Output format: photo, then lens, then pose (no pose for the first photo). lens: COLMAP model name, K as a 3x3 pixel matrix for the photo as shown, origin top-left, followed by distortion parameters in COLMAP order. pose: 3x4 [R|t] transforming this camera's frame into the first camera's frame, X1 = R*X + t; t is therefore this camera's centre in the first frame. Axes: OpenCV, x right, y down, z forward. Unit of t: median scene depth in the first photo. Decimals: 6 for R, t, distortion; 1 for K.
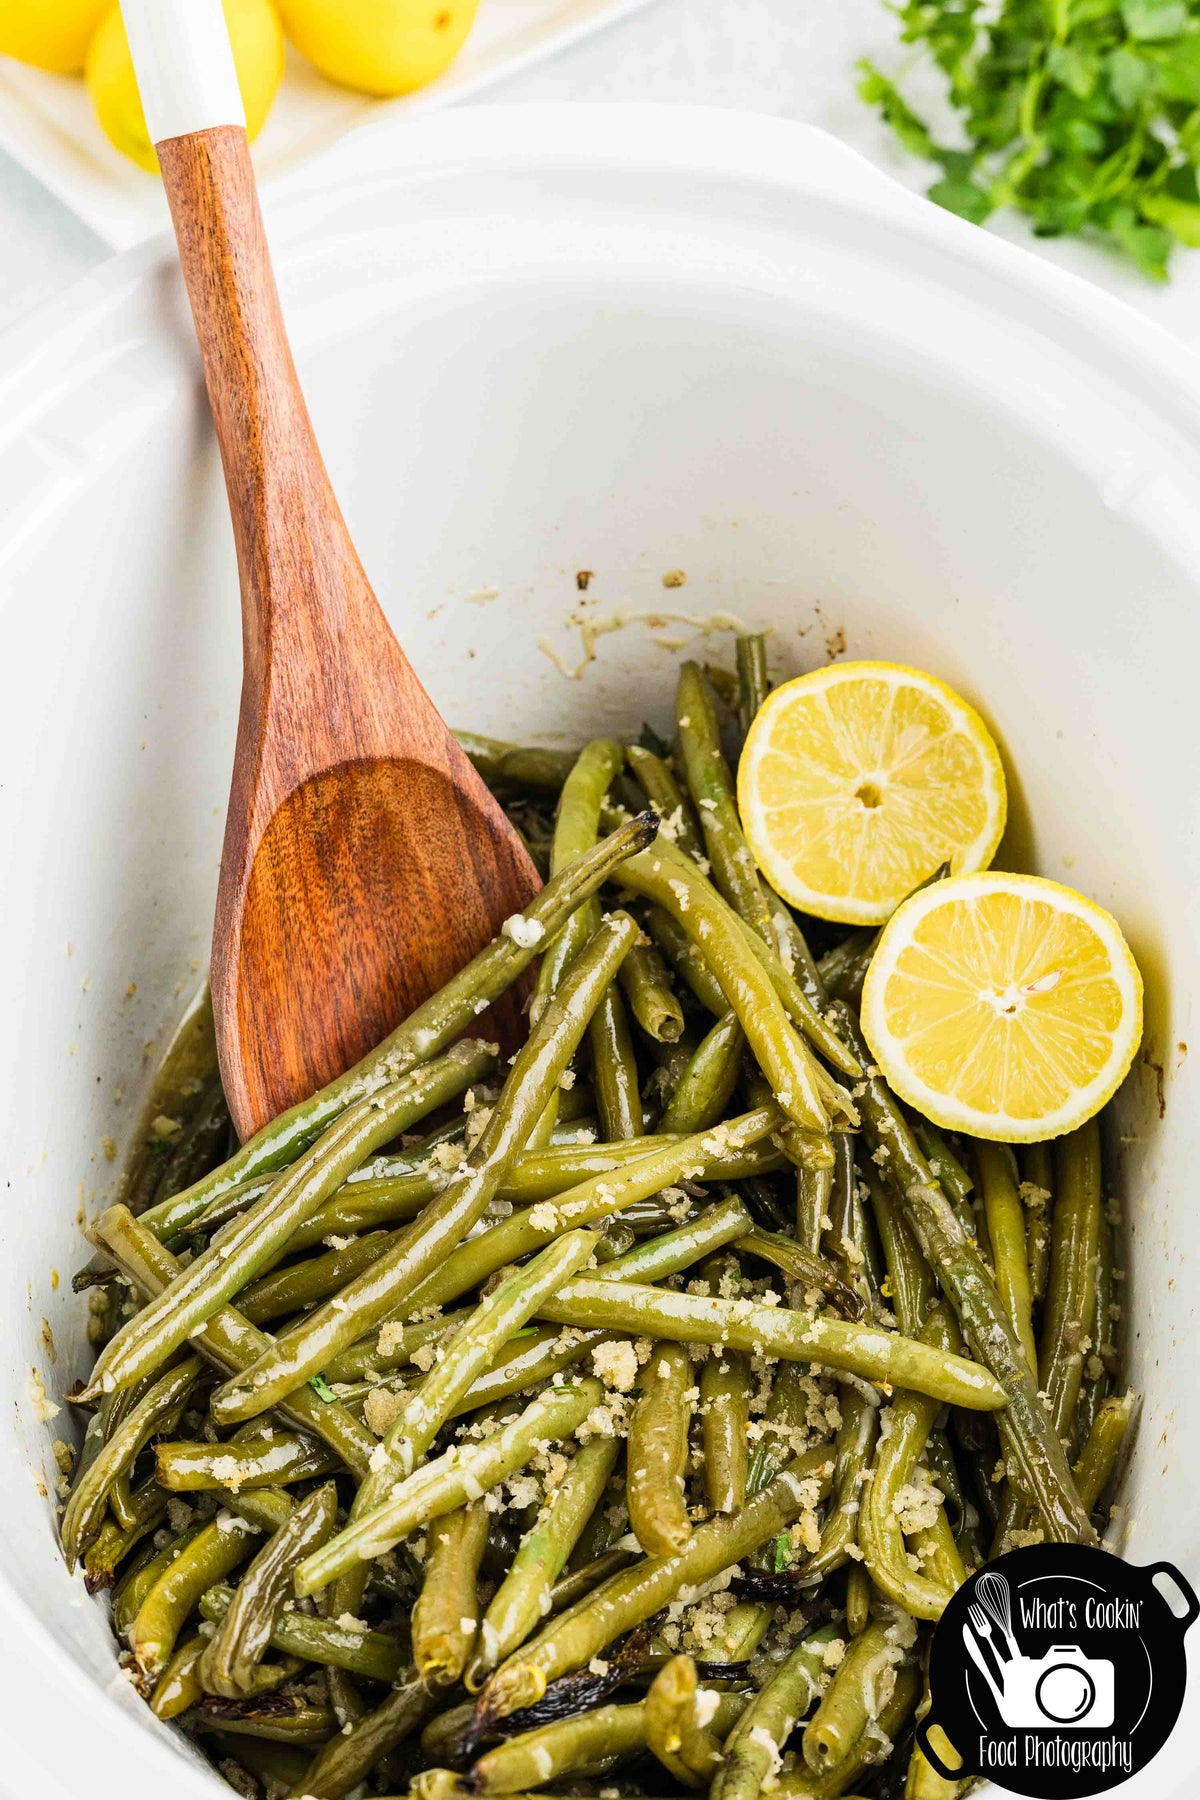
lens RADIAL K [[2977.4, 0, 602.0], [0, 2977.4, 849.0], [0, 0, 1]] dist [-0.015120, 0.000000]
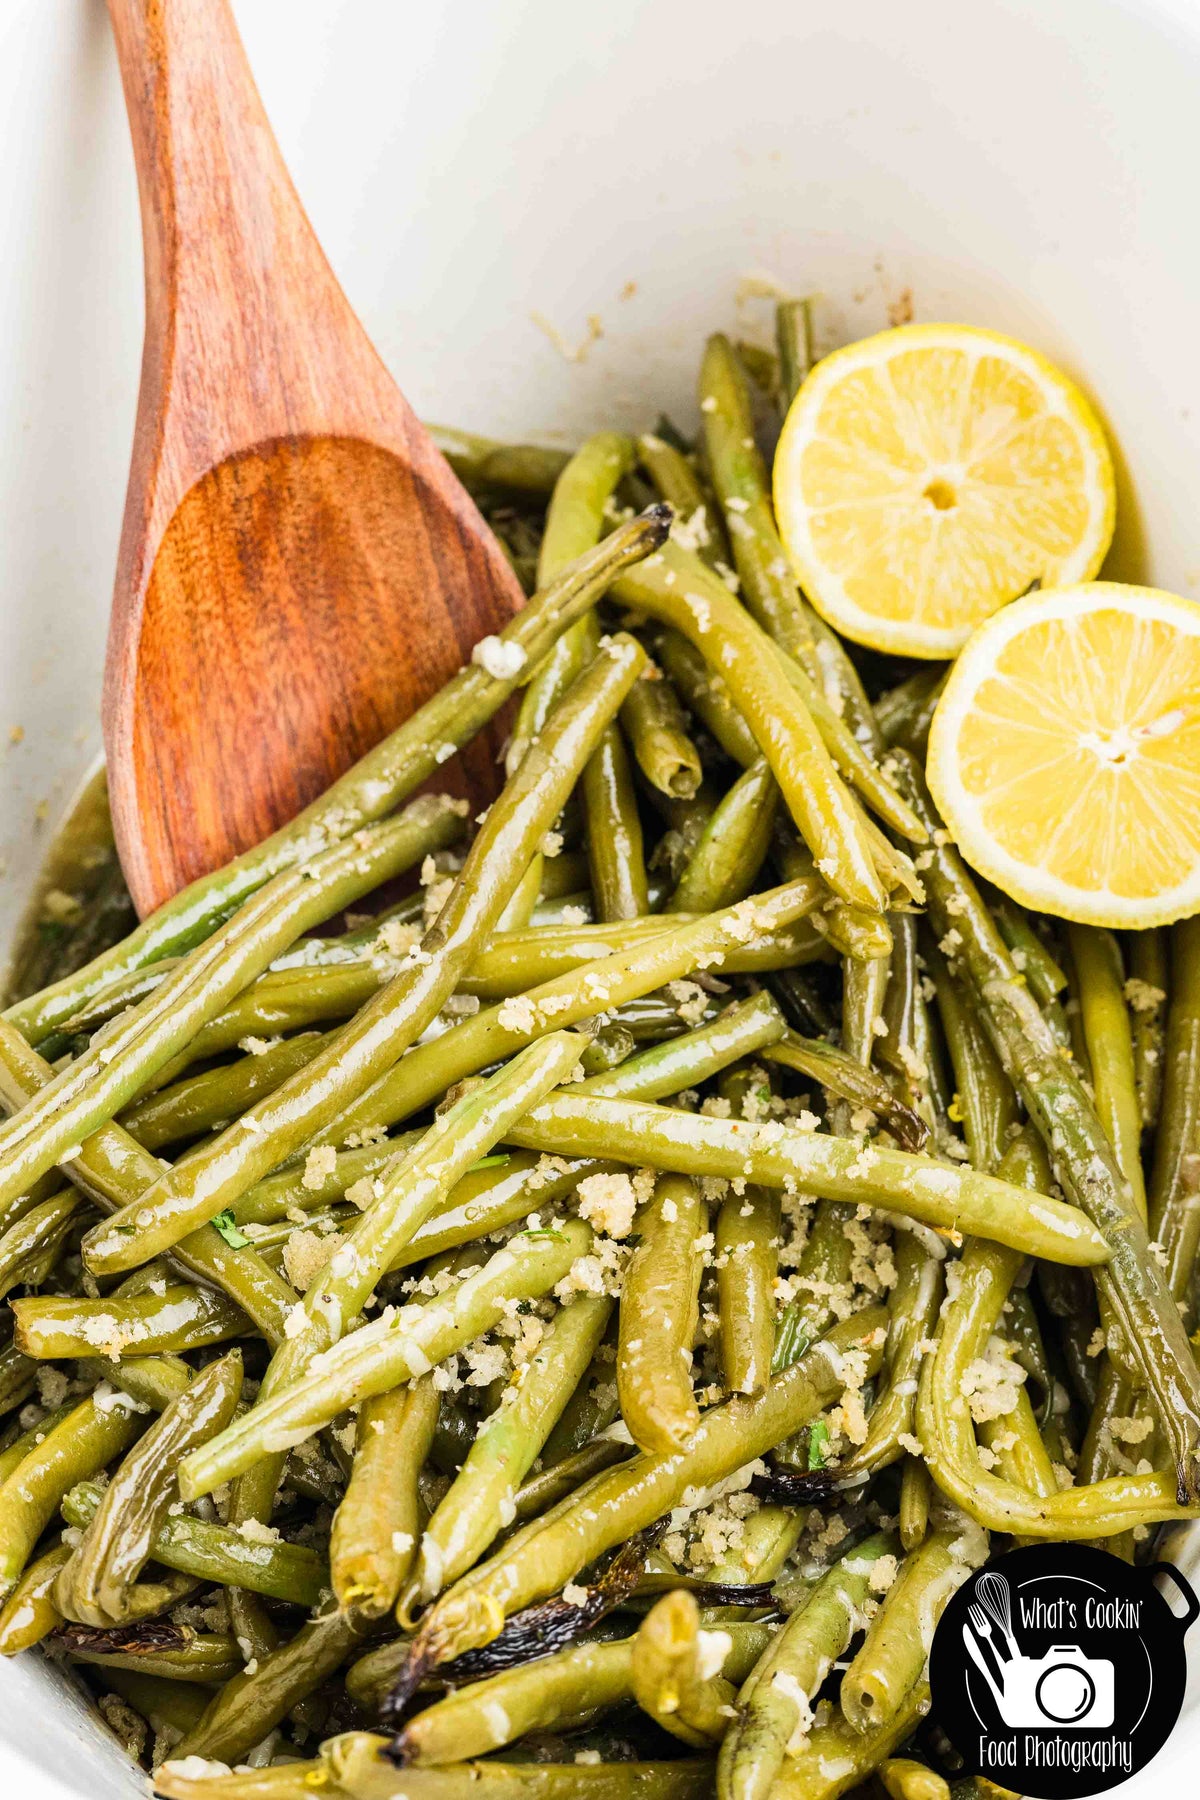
lens RADIAL K [[2977.4, 0, 590.2], [0, 2977.4, 923.7], [0, 0, 1]] dist [-0.015120, 0.000000]
pose [[0.999752, 0.007503, -0.020968, 0.015482], [-0.005809, 0.996803, 0.079686, 0.036982], [0.021499, -0.079545, 0.996599, 0.221922]]
